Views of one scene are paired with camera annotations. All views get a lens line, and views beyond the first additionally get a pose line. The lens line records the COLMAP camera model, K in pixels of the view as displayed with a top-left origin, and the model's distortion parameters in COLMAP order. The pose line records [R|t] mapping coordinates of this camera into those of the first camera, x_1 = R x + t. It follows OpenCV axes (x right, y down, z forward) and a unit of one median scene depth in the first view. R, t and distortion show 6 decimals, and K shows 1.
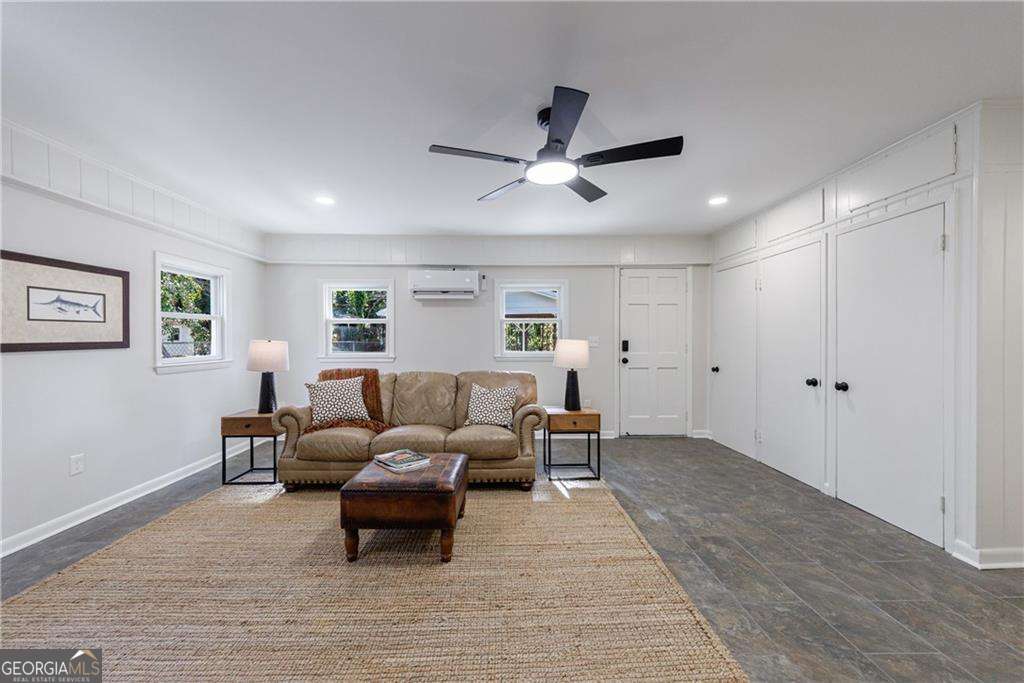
lens RADIAL K [[392.7, 0, 512.0], [0, 392.7, 341.5], [0, 0, 1]] dist [0.018310, -0.010598]
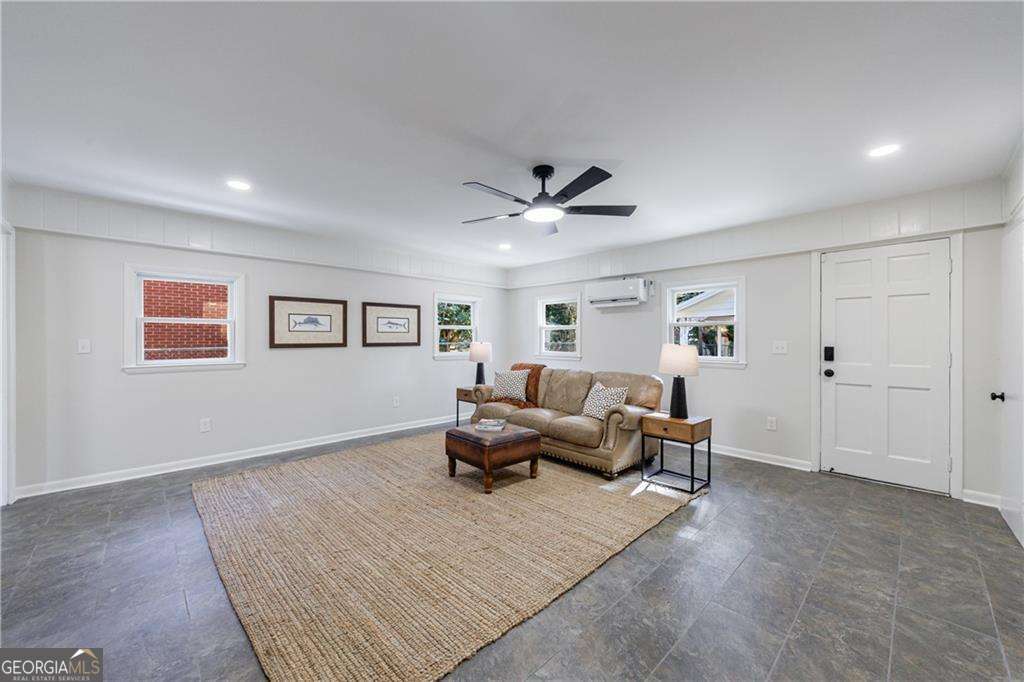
lens RADIAL K [[392.7, 0, 512.0], [0, 392.7, 341.0], [0, 0, 1]] dist [0.018310, -0.010598]
pose [[0.676493, 0.008090, -0.736405, 0.626991], [-0.010817, 0.999941, 0.001048, -0.011212], [0.736370, 0.007257, 0.676541, 0.042635]]
